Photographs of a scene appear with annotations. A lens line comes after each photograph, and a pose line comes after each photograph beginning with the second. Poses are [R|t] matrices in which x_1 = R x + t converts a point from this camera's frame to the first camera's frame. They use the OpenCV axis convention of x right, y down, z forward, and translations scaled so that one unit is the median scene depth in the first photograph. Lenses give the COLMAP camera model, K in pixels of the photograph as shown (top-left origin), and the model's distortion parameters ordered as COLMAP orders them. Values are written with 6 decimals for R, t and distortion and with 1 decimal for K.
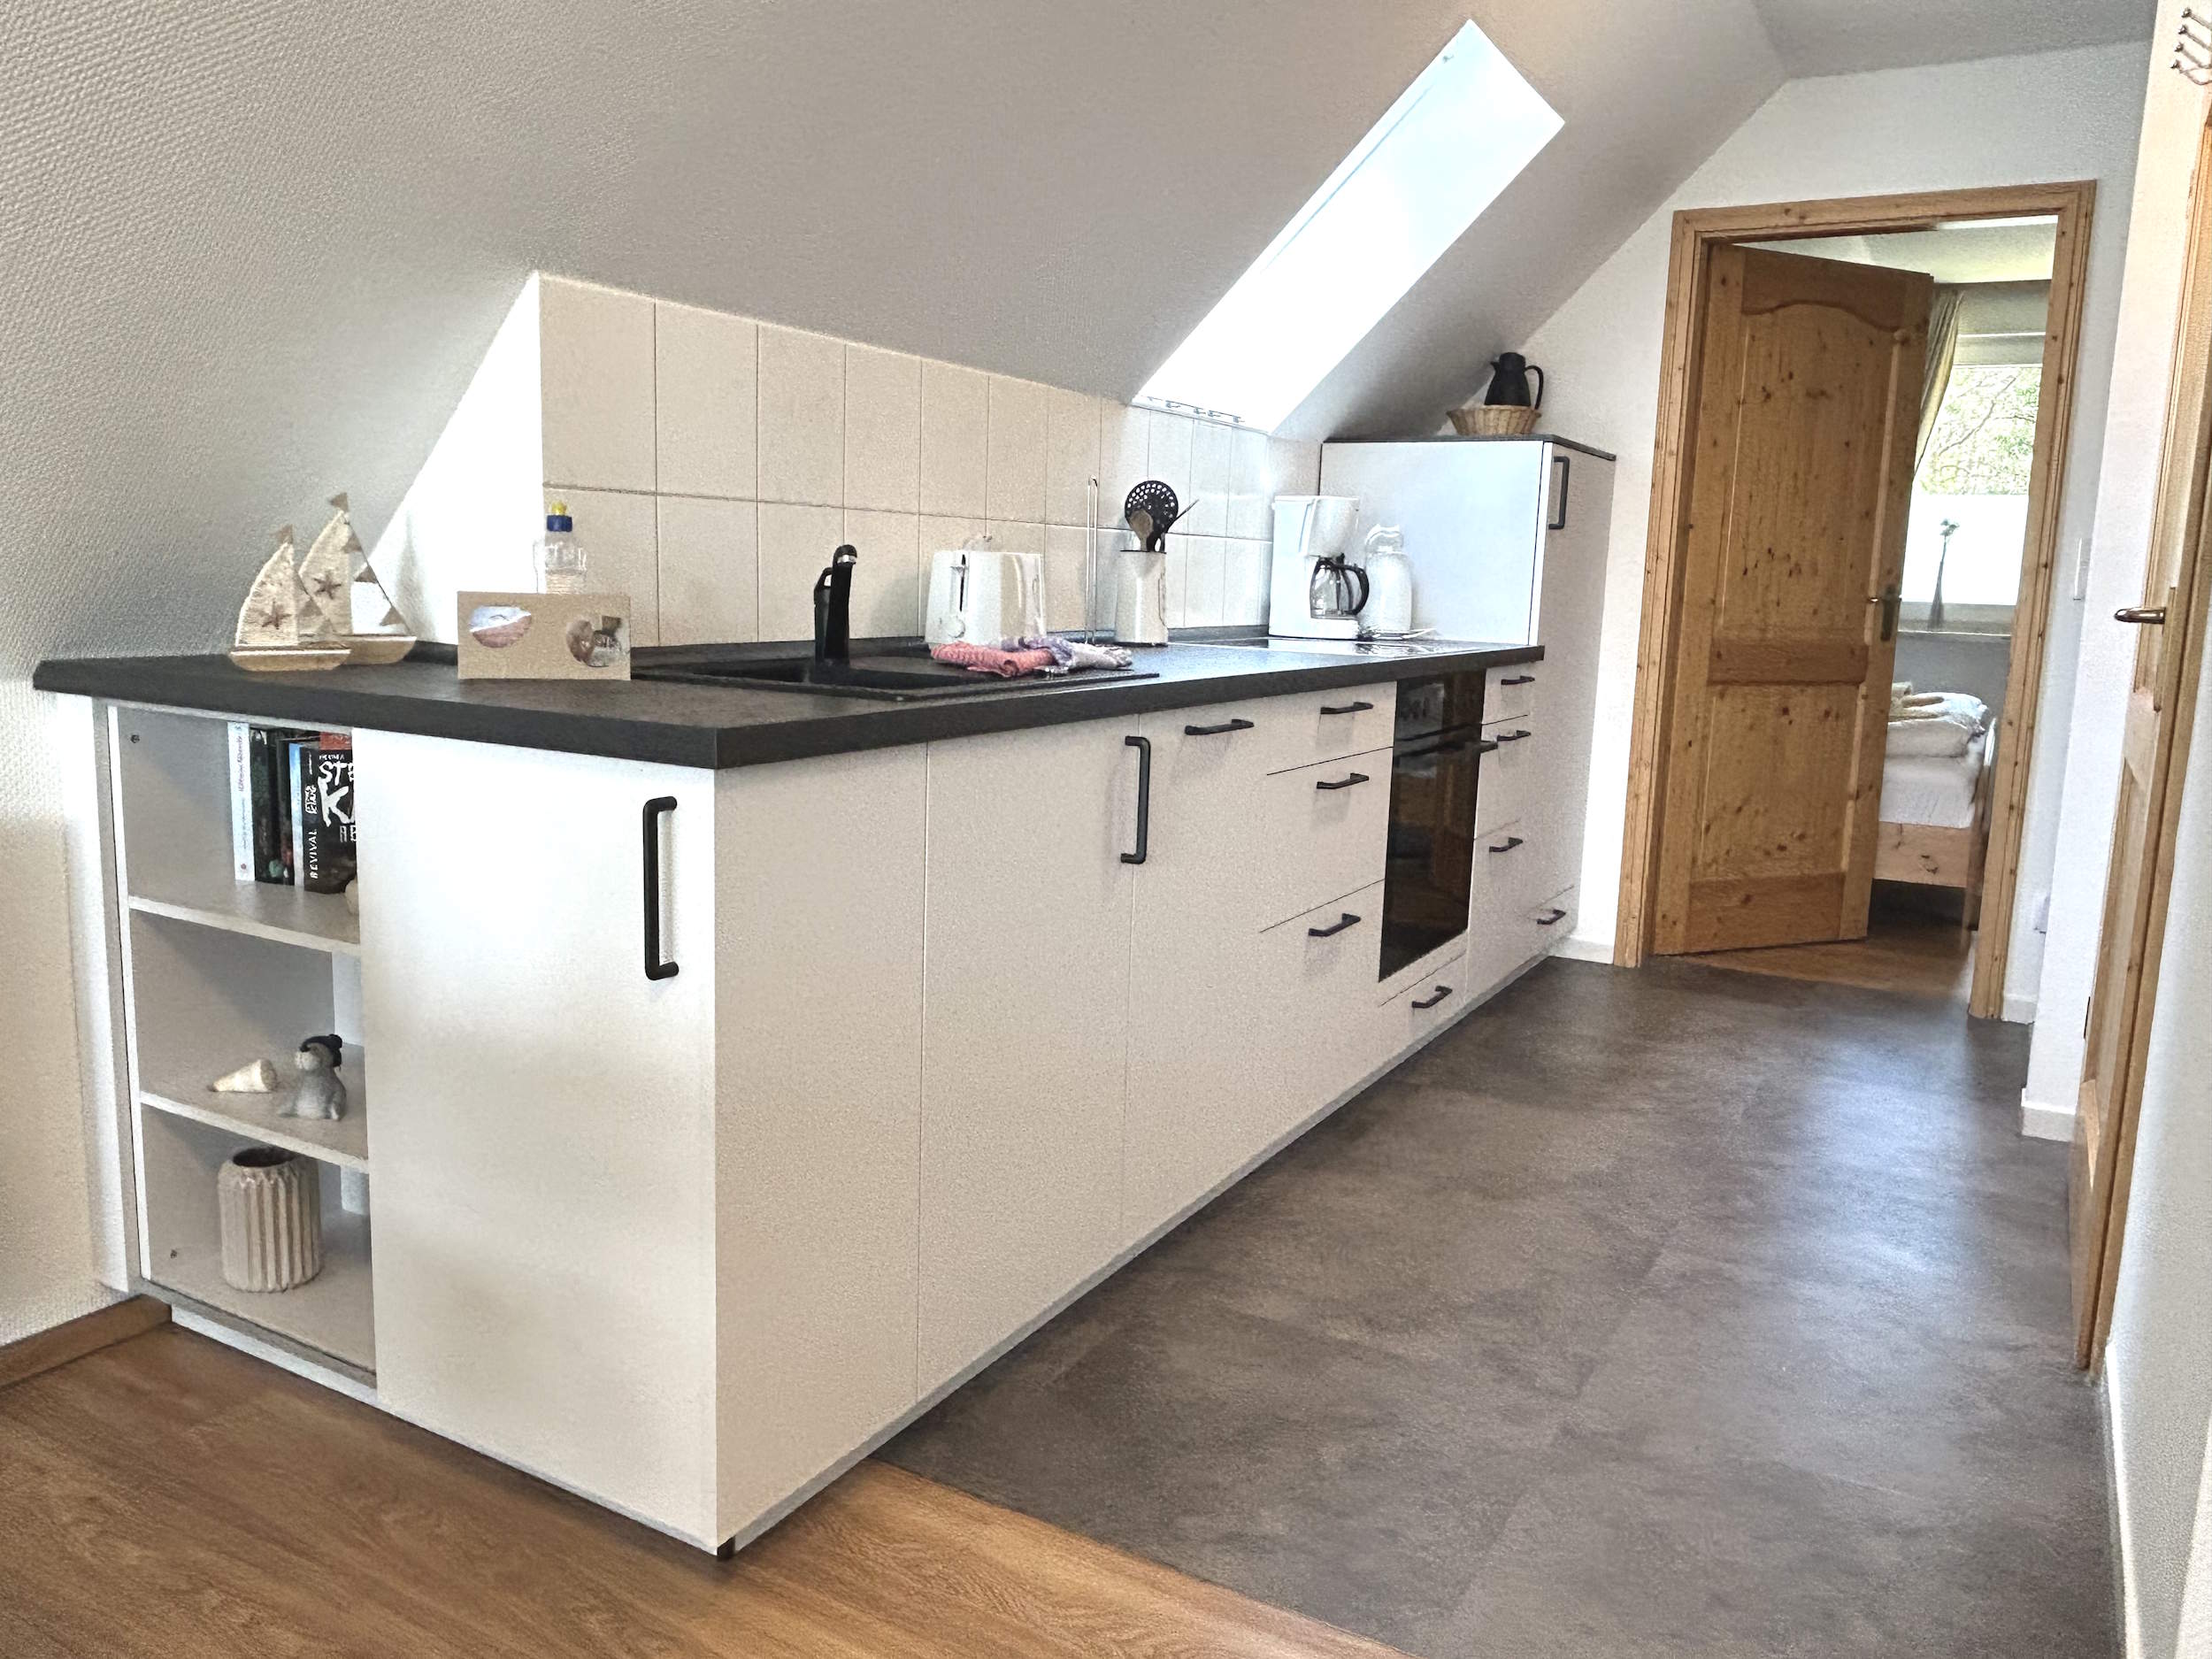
lens RADIAL K [[1628.3, 0, 1106.0], [0, 1628.3, 829.5], [0, 0, 1]] dist [-0.000704, -0.004924]
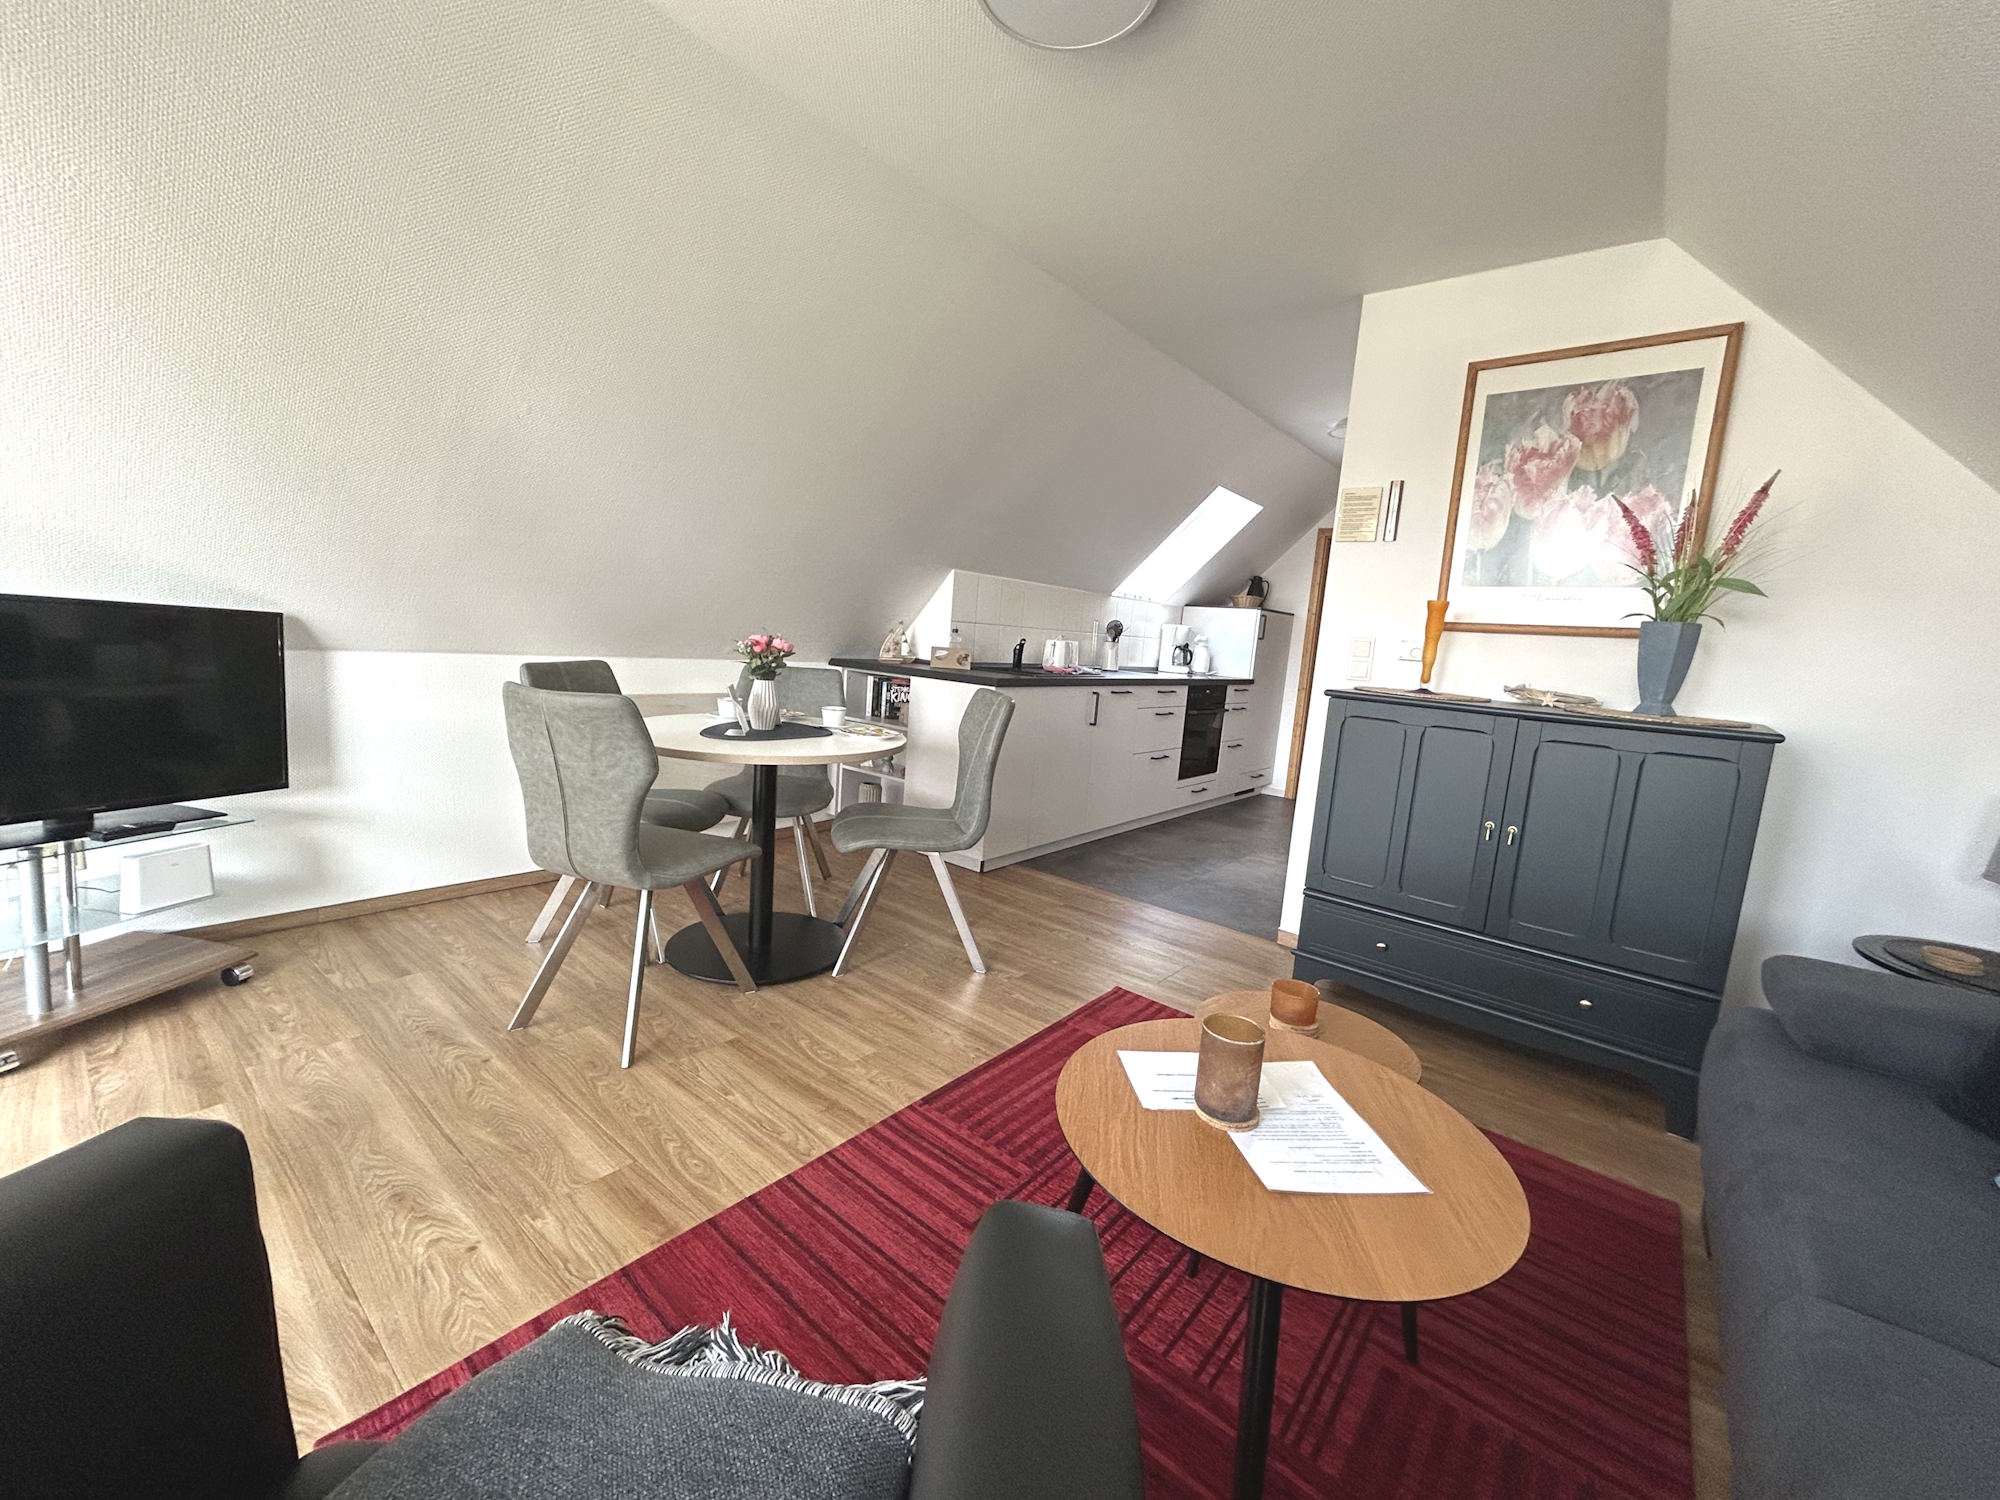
lens RADIAL K [[802.6, 0, 1000.0], [0, 802.6, 750.0], [0, 0, 1]] dist [0.000554, 0.000067]
pose [[0.985140, 0.065038, -0.158962, 0.071060], [-0.068464, 0.997523, -0.016164, 0.083408], [0.157517, 0.026807, 0.987152, -0.593281]]
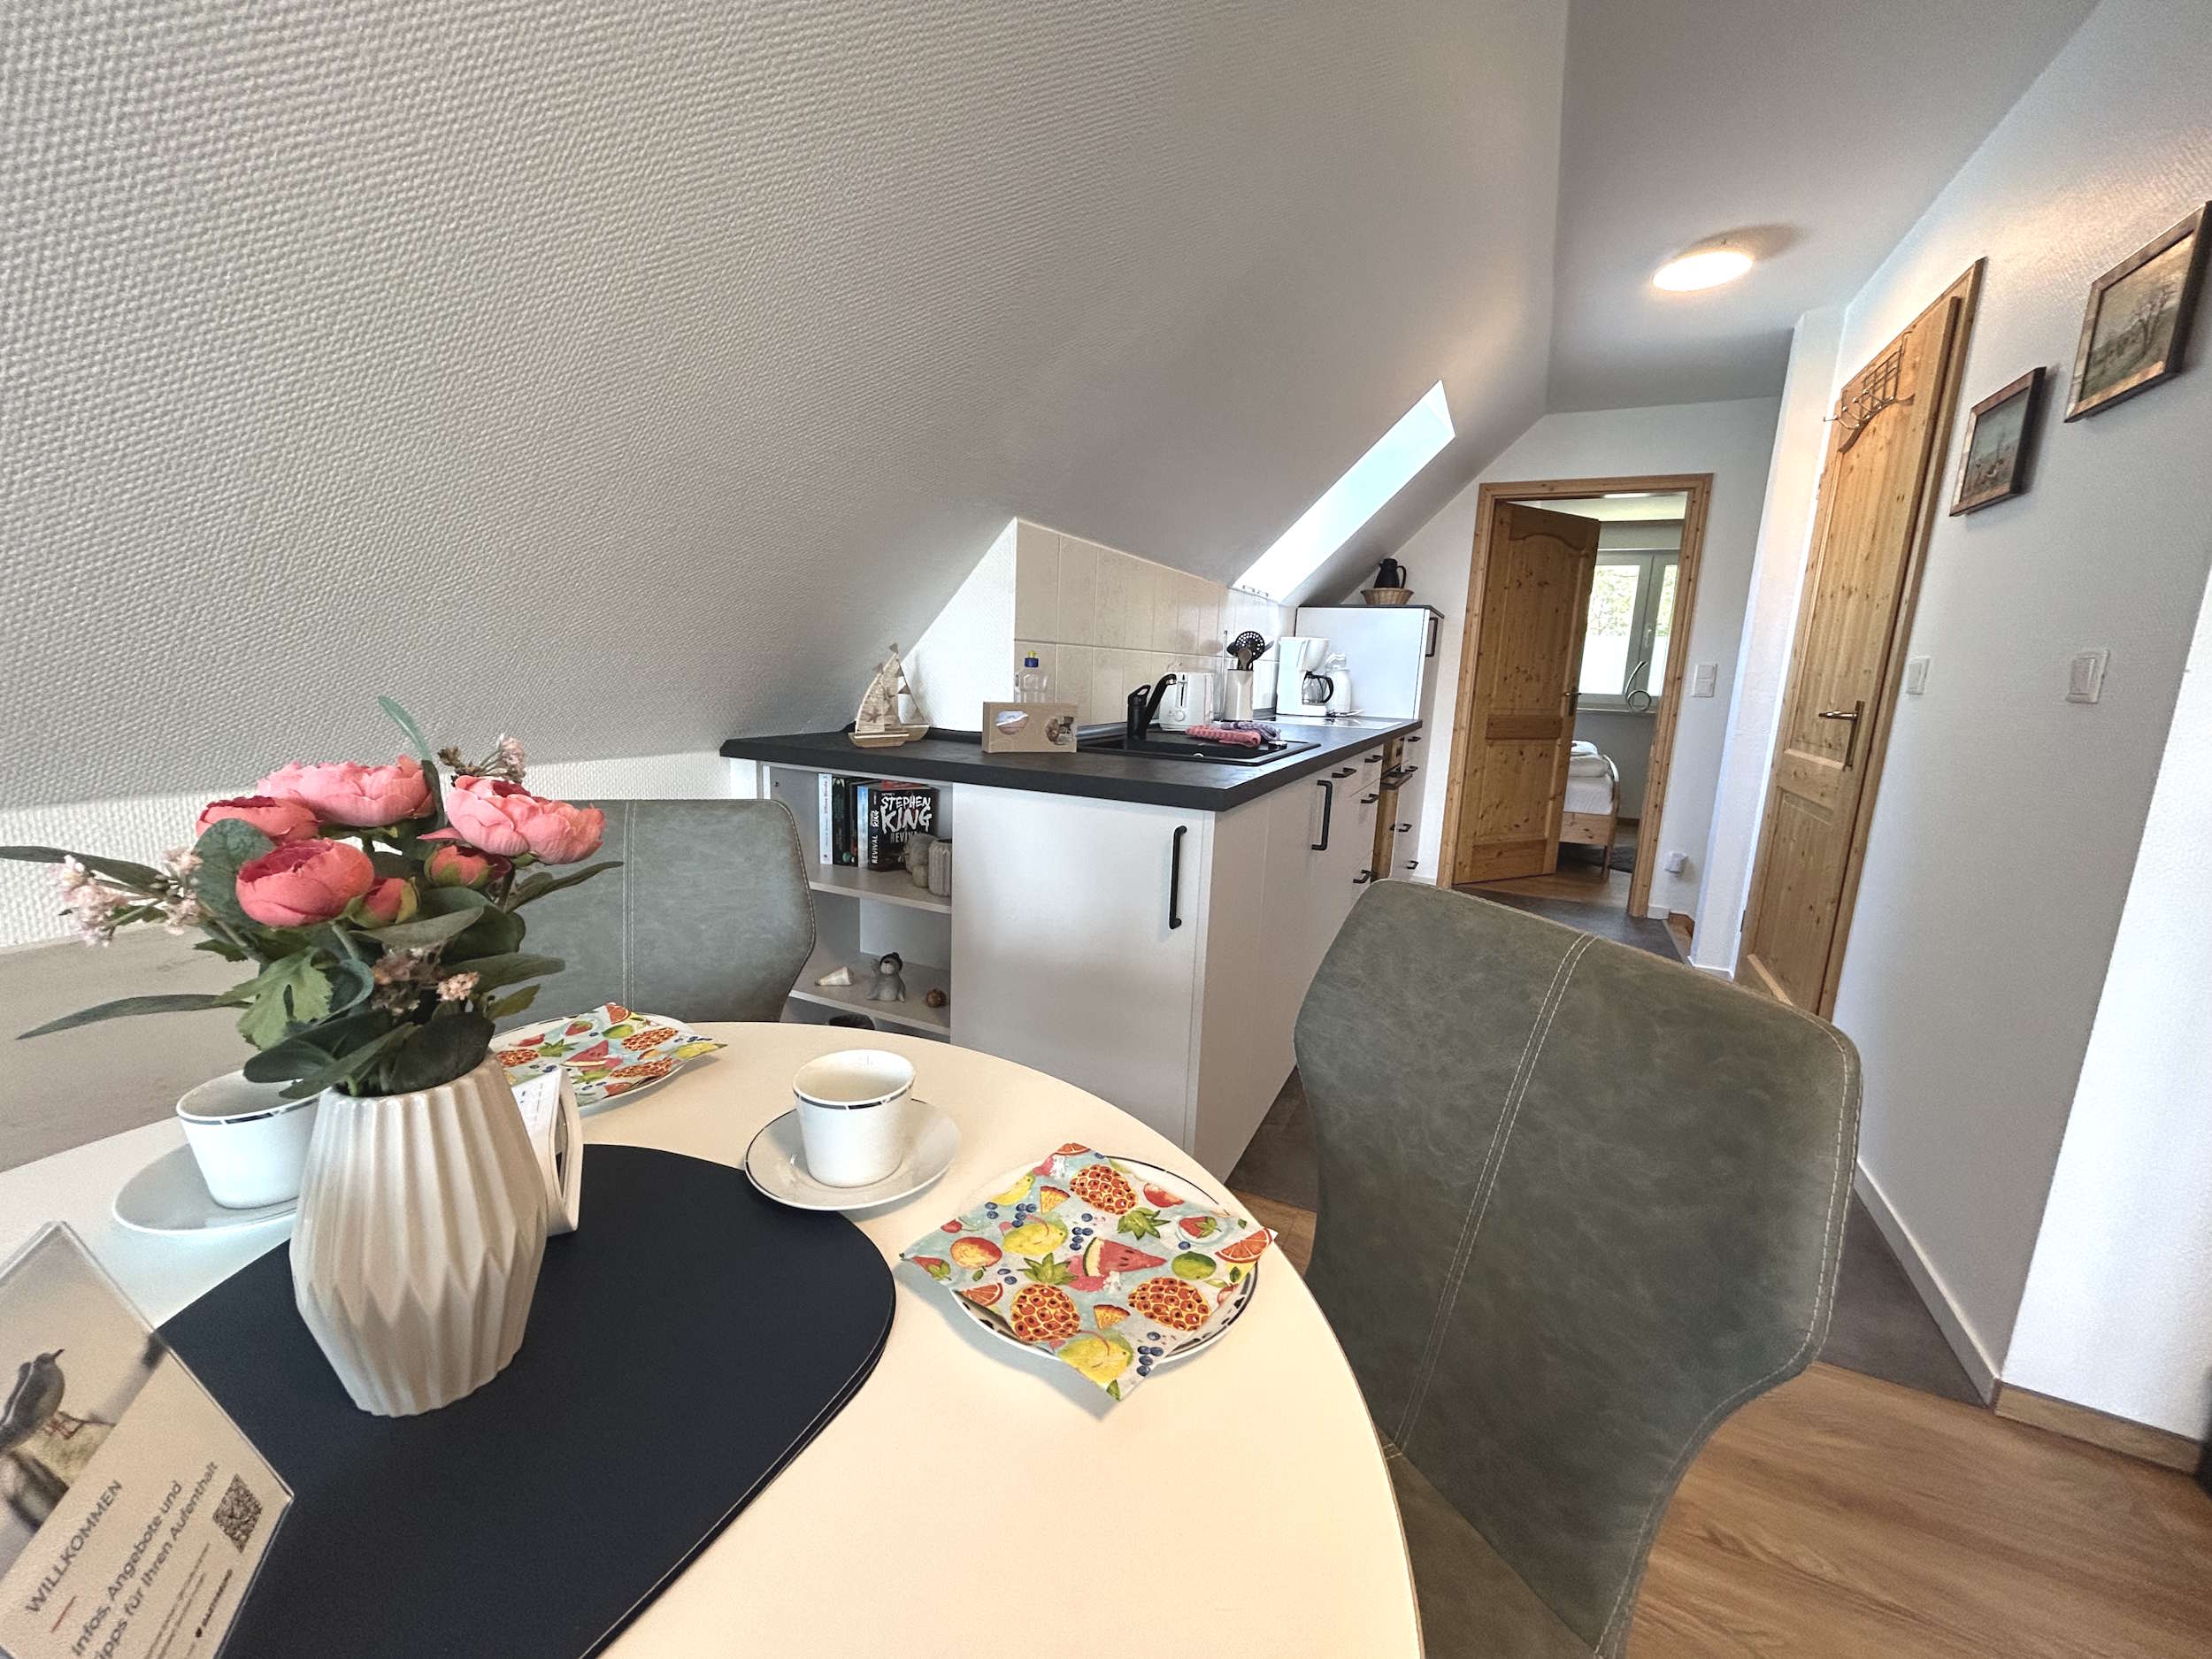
lens RADIAL K [[887.7, 0, 1106.0], [0, 887.7, 829.5], [0, 0, 1]] dist [0.000554, 0.000067]
pose [[0.997410, -0.004390, 0.071790, -0.198870], [0.002449, 0.999630, 0.027102, -0.020341], [-0.071883, -0.026856, 0.997051, 0.019362]]
